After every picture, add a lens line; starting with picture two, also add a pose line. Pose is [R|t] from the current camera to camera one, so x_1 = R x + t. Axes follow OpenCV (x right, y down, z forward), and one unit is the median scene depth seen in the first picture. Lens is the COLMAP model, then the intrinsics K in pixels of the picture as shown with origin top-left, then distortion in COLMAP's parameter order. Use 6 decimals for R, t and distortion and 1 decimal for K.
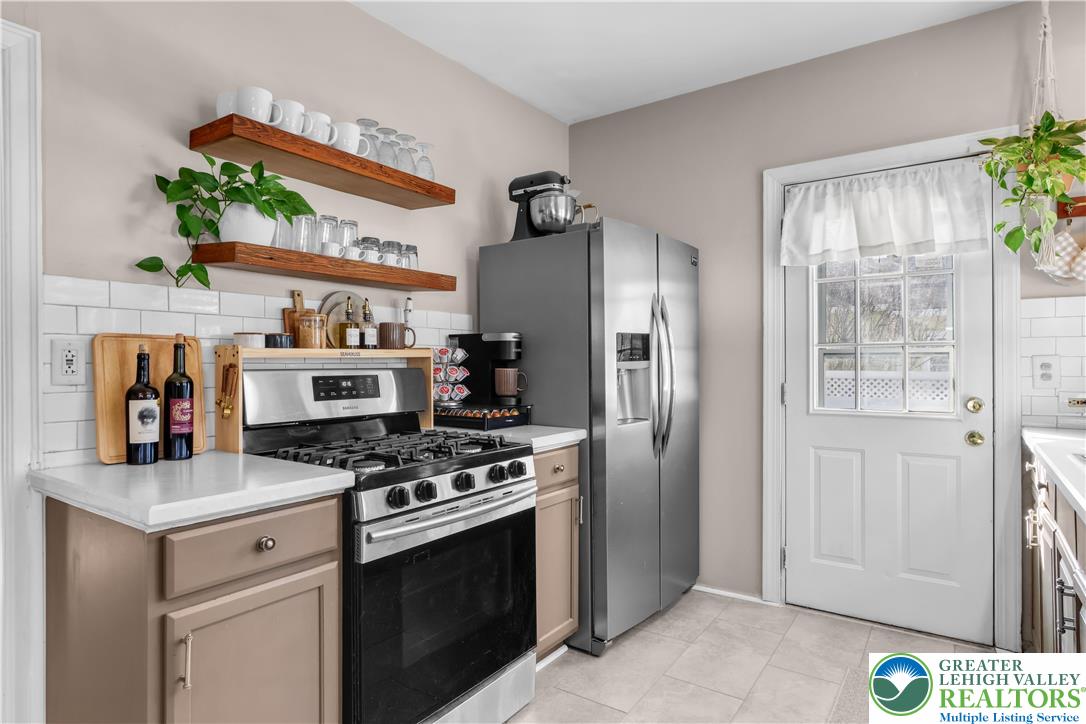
lens RADIAL K [[616.5, 0, 543.0], [0, 616.5, 362.0], [0, 0, 1]] dist [0.001976, -0.000708]
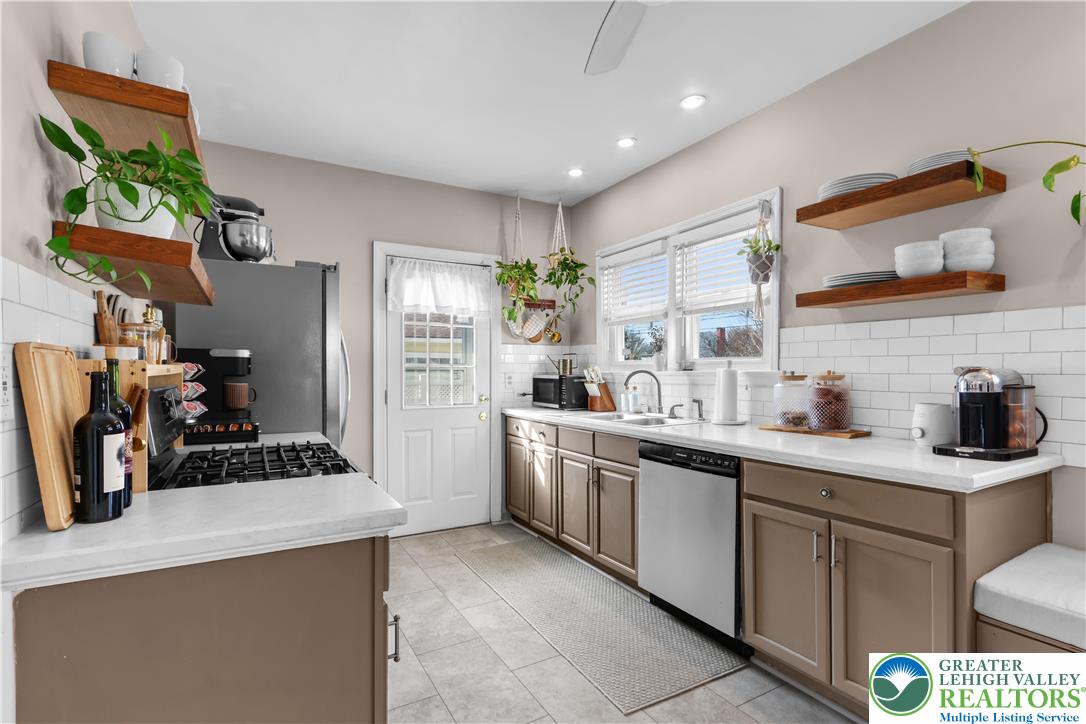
lens RADIAL K [[514.5, 0, 542.5], [0, 514.5, 377.0], [0, 0, 1]] dist [-0.002654, -0.000918]
pose [[0.427736, -0.006982, 0.903877, -0.590229], [-0.007036, 0.999914, 0.011054, -0.013316], [-0.903876, -0.011088, 0.427650, 0.149245]]
